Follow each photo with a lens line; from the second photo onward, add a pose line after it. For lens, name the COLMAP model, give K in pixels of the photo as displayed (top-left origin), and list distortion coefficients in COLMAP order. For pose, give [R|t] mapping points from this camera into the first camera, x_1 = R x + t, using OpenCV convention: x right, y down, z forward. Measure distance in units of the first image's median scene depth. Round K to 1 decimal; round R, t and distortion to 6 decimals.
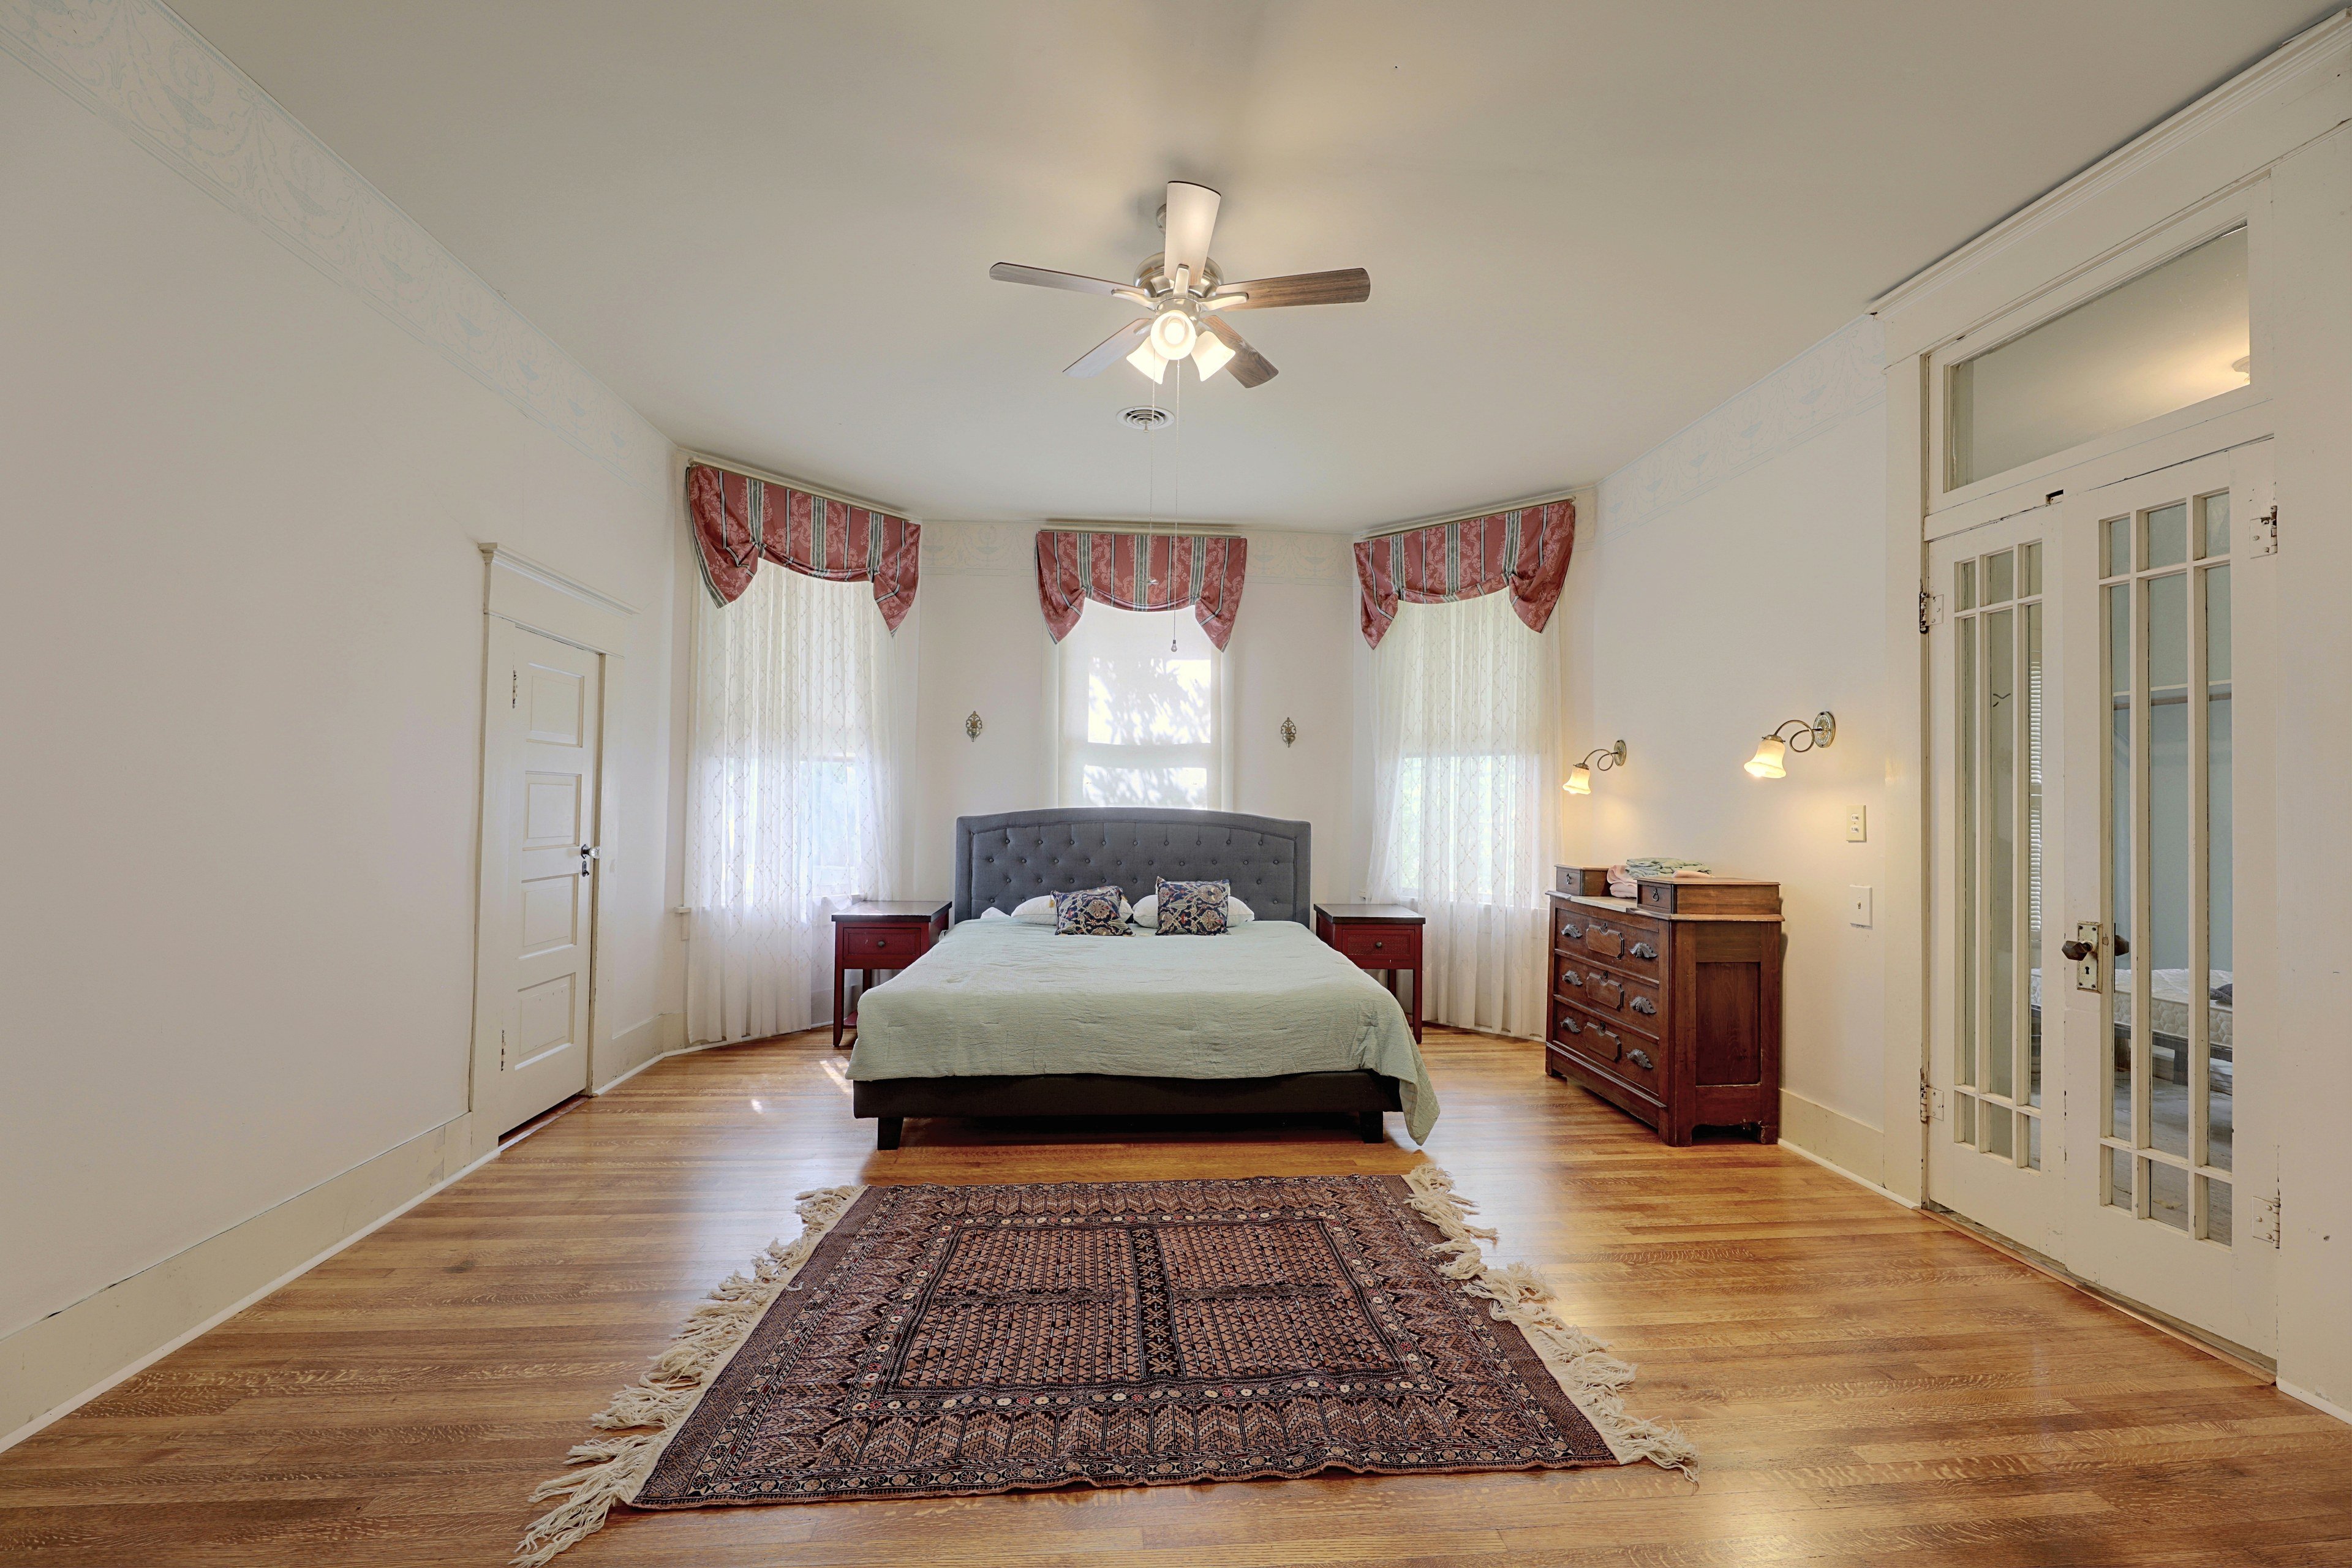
lens RADIAL K [[943.2, 0, 1183.7], [0, 943.2, 793.2], [0, 0, 1]] dist [0.007344, -0.001909]
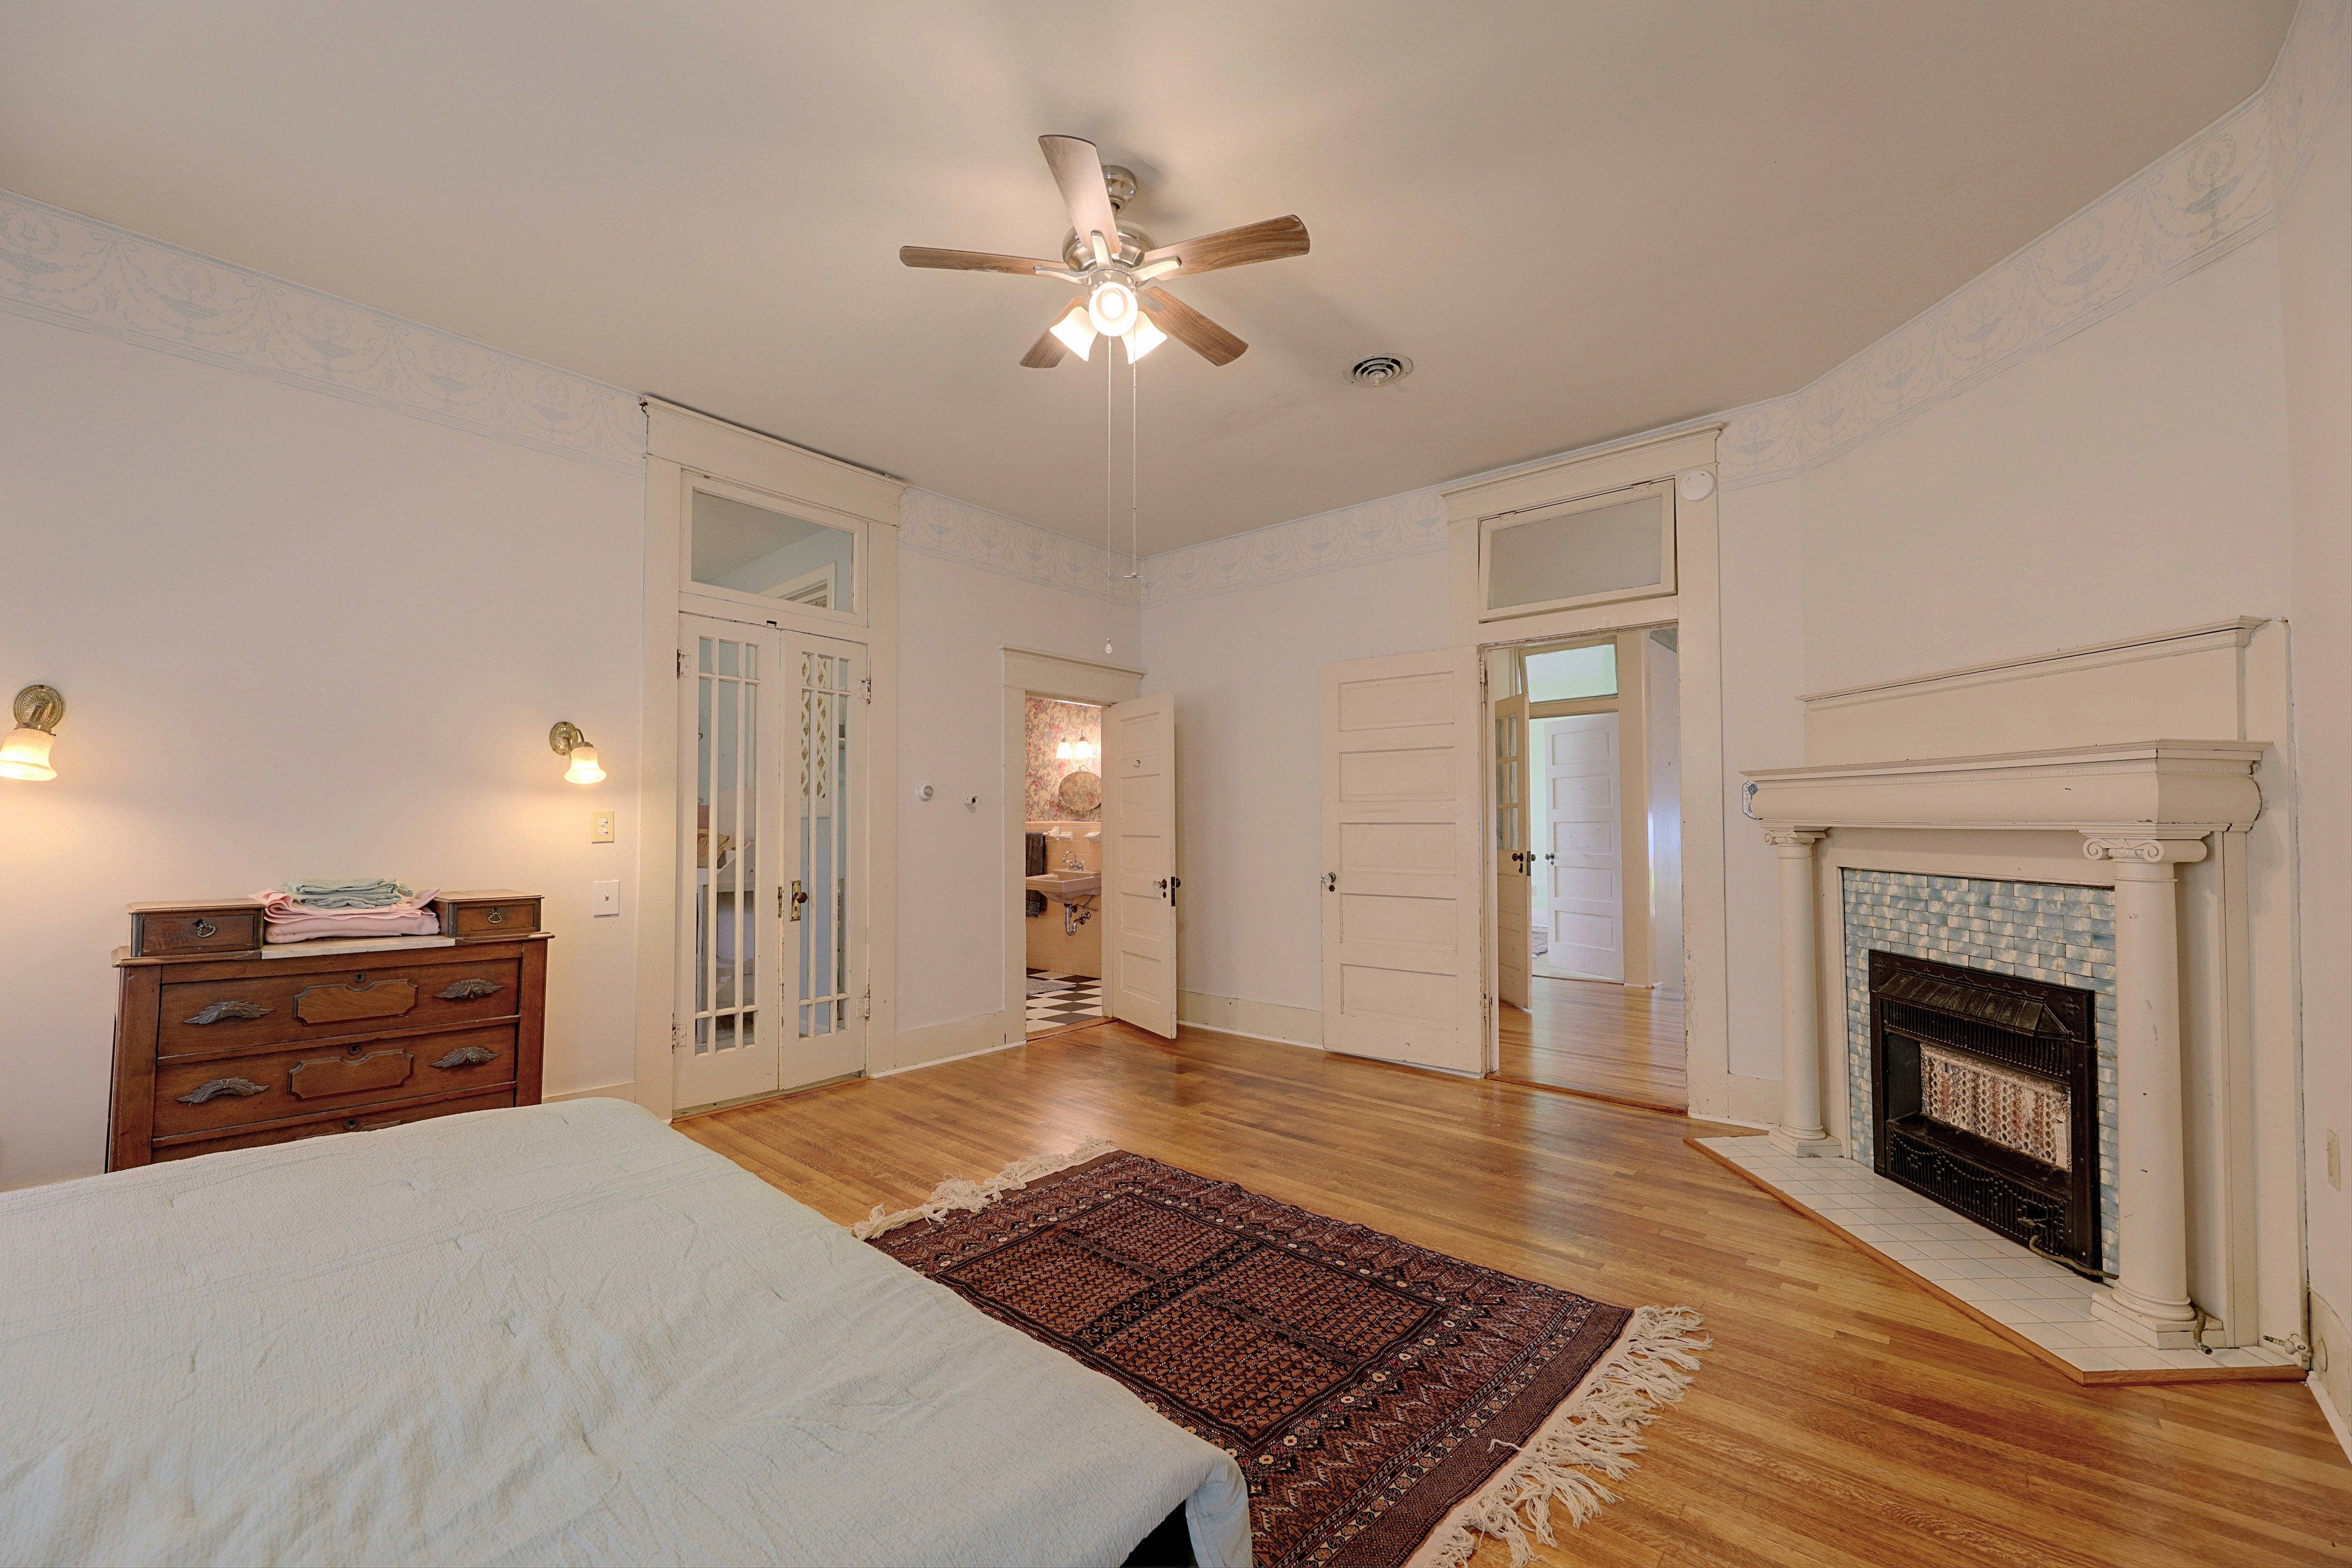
lens RADIAL K [[943.2, 0, 1174.9], [0, 943.2, 800.1], [0, 0, 1]] dist [0.007344, -0.001909]
pose [[-0.695642, 0.005734, 0.718365, -0.798044], [-0.024611, 0.999191, -0.031808, 0.027106], [-0.717966, -0.039807, -0.694939, 1.778563]]
